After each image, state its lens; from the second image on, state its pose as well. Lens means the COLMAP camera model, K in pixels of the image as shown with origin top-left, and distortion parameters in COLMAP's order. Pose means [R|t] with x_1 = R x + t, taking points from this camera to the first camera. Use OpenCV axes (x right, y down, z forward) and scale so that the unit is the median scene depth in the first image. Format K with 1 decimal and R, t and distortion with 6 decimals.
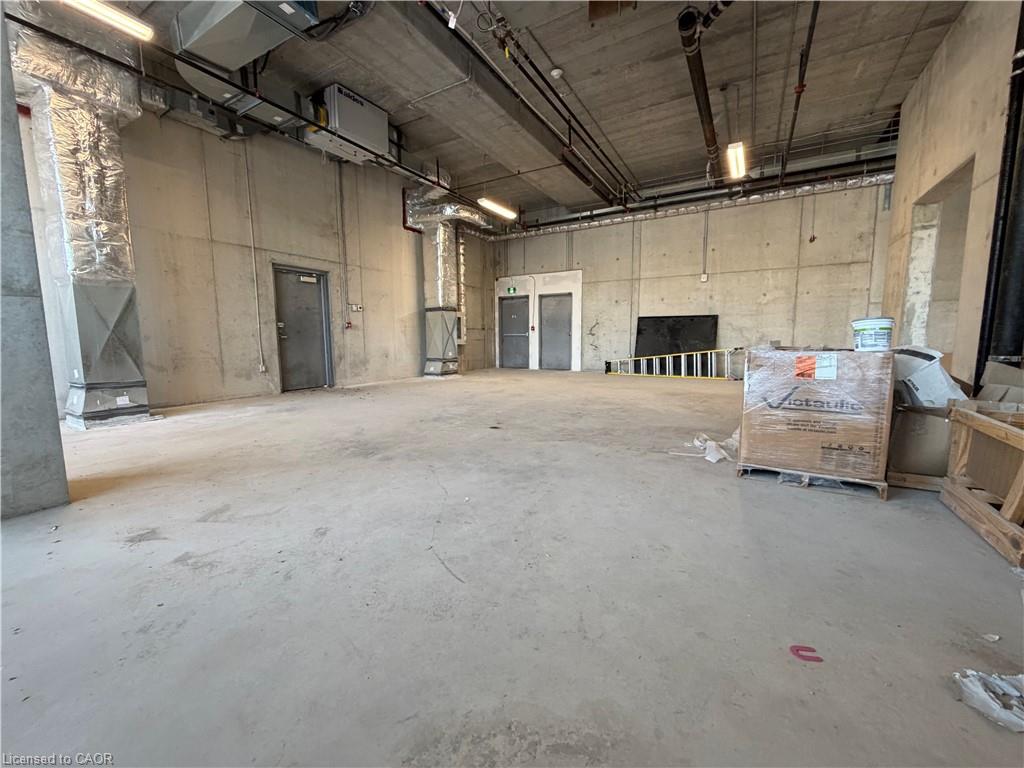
lens RADIAL K [[406.5, 0, 509.1], [0, 406.5, 384.5], [0, 0, 1]] dist [-0.000706, 0.000127]
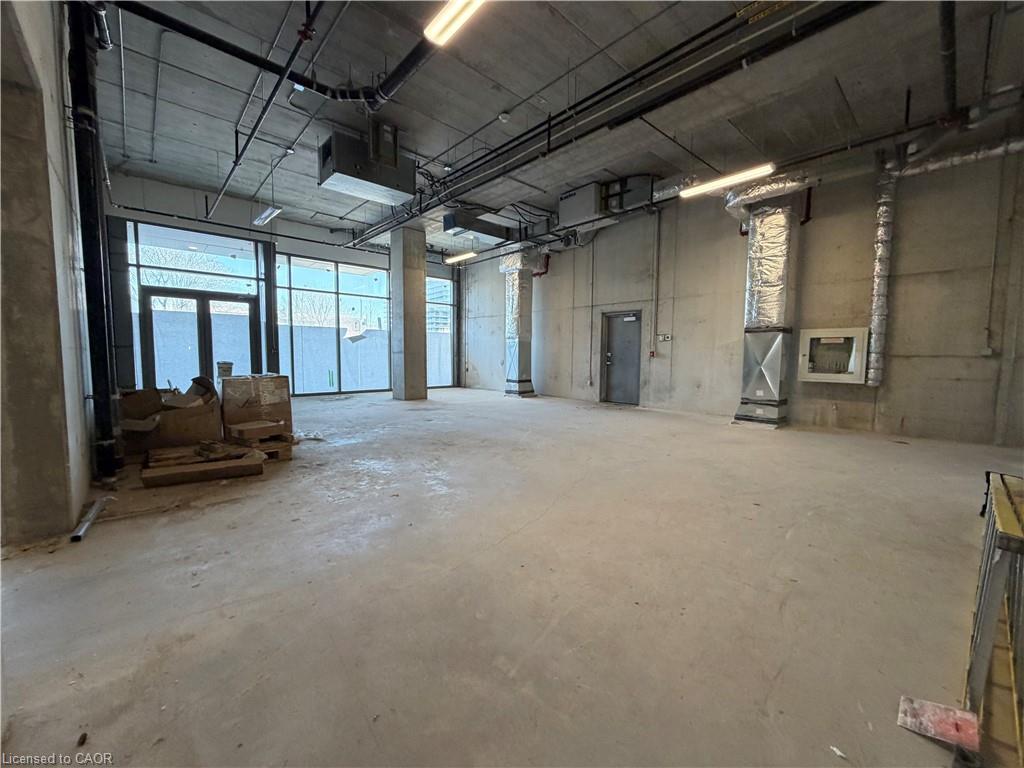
lens RADIAL K [[406.5, 0, 517.8], [0, 406.5, 391.4], [0, 0, 1]] dist [-0.000706, 0.000127]
pose [[-0.279933, 0.093050, -0.955499, 0.801240], [-0.115486, 0.984800, 0.129737, -0.150513], [0.953048, 0.146665, -0.264932, 0.978335]]
